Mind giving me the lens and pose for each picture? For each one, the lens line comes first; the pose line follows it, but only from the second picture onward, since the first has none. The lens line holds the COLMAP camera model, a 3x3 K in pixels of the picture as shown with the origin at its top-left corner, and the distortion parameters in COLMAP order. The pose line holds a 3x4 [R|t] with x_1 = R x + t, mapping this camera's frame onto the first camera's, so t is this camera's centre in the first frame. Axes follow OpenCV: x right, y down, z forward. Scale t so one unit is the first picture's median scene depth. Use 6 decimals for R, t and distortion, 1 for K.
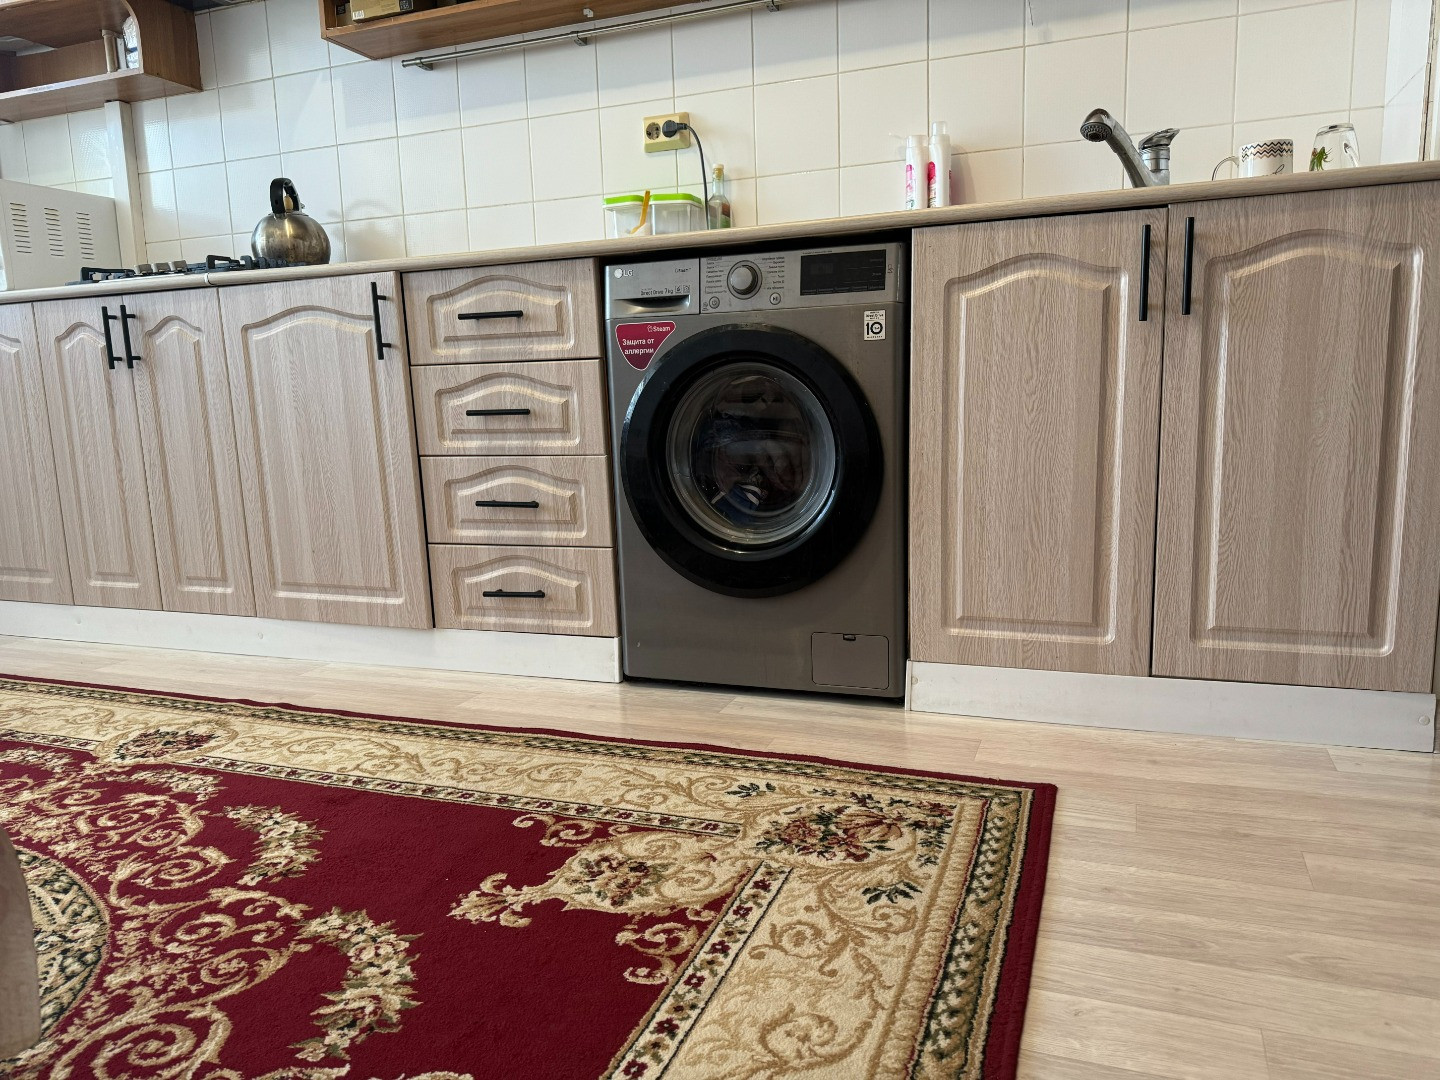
lens RADIAL K [[1016.1, 0, 741.6], [0, 1016.1, 540.6], [0, 0, 1]] dist [0.073982, -0.101883]
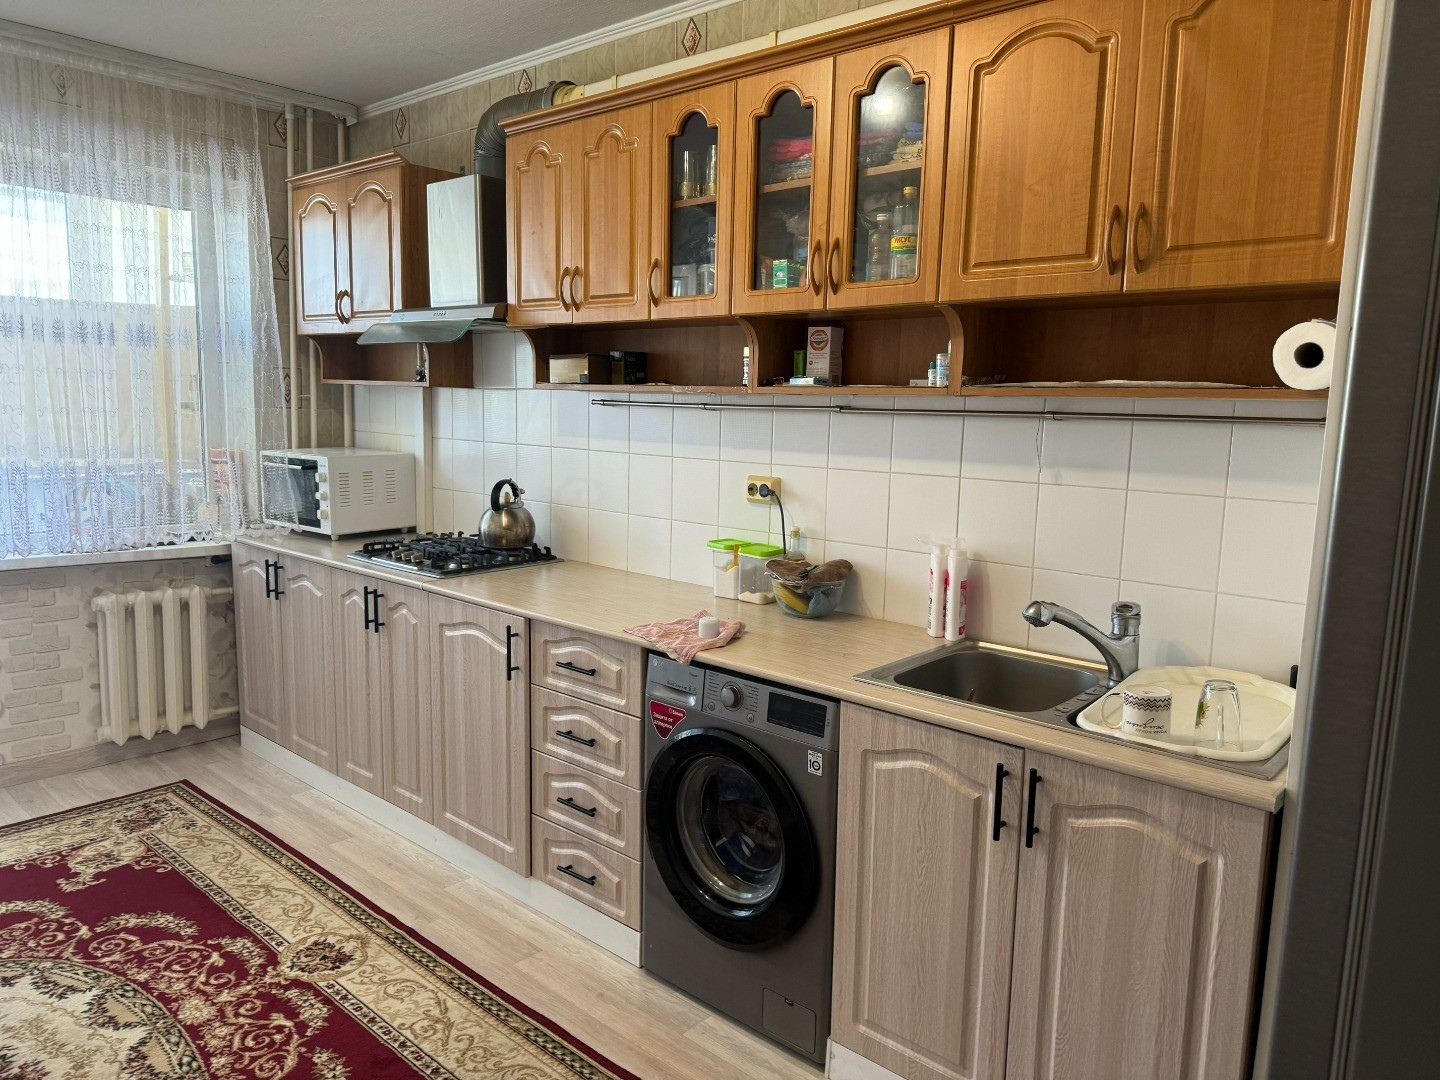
lens RADIAL K [[1015.3, 0, 720.0], [0, 1015.3, 540.0], [0, 0, 1]] dist [0.124270, -0.213798]
pose [[0.929765, 0.105346, -0.352758, 0.383309], [-0.109913, 0.993916, 0.007121, -0.423673], [0.351362, 0.032152, 0.935687, -0.176169]]
